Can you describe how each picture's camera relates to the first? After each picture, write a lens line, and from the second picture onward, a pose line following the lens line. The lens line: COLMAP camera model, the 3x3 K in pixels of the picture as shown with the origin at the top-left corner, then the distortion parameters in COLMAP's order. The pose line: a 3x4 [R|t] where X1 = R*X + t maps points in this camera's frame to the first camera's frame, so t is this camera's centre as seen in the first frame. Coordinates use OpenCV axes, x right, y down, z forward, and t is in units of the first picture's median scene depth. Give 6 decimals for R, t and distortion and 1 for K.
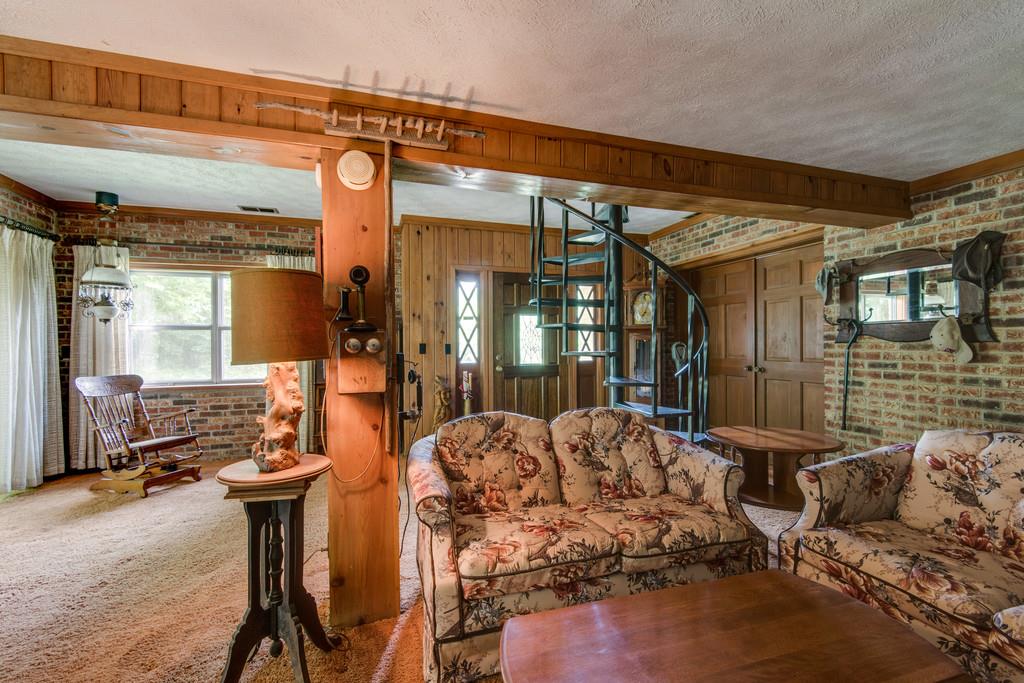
lens RADIAL K [[463.9, 0, 510.5], [0, 463.9, 343.5], [0, 0, 1]] dist [0.005591, -0.000766]
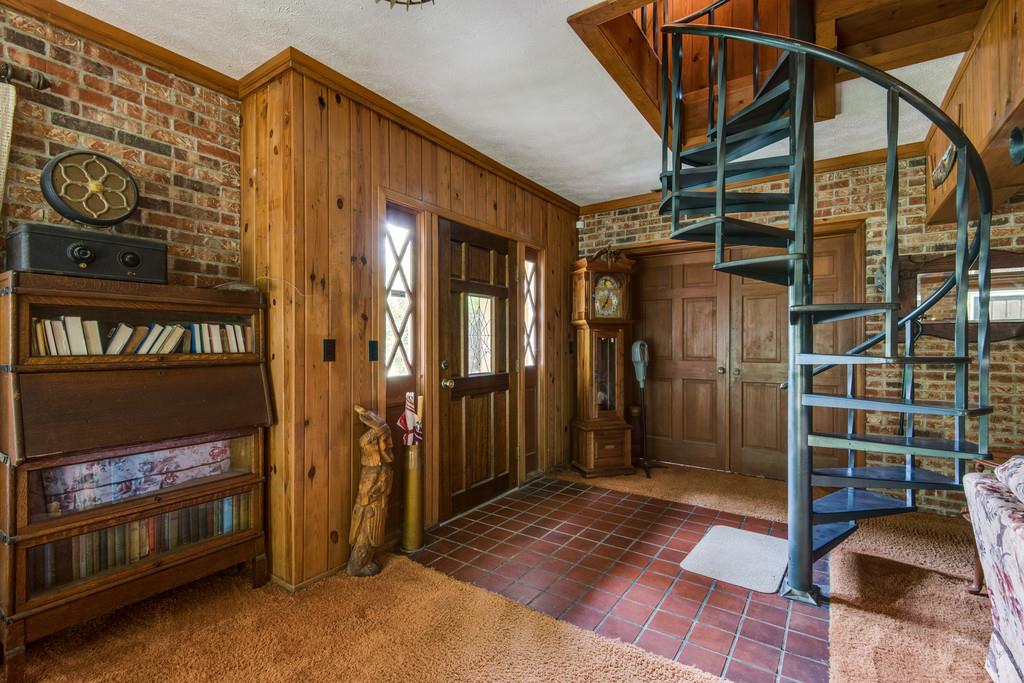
lens RADIAL K [[463.9, 0, 513.1], [0, 463.9, 346.4], [0, 0, 1]] dist [0.005591, -0.000766]
pose [[0.785365, 0.001382, 0.619031, -0.335949], [-0.006273, 0.999964, 0.005726, 0.003341], [-0.619001, -0.008380, 0.785345, 0.511519]]
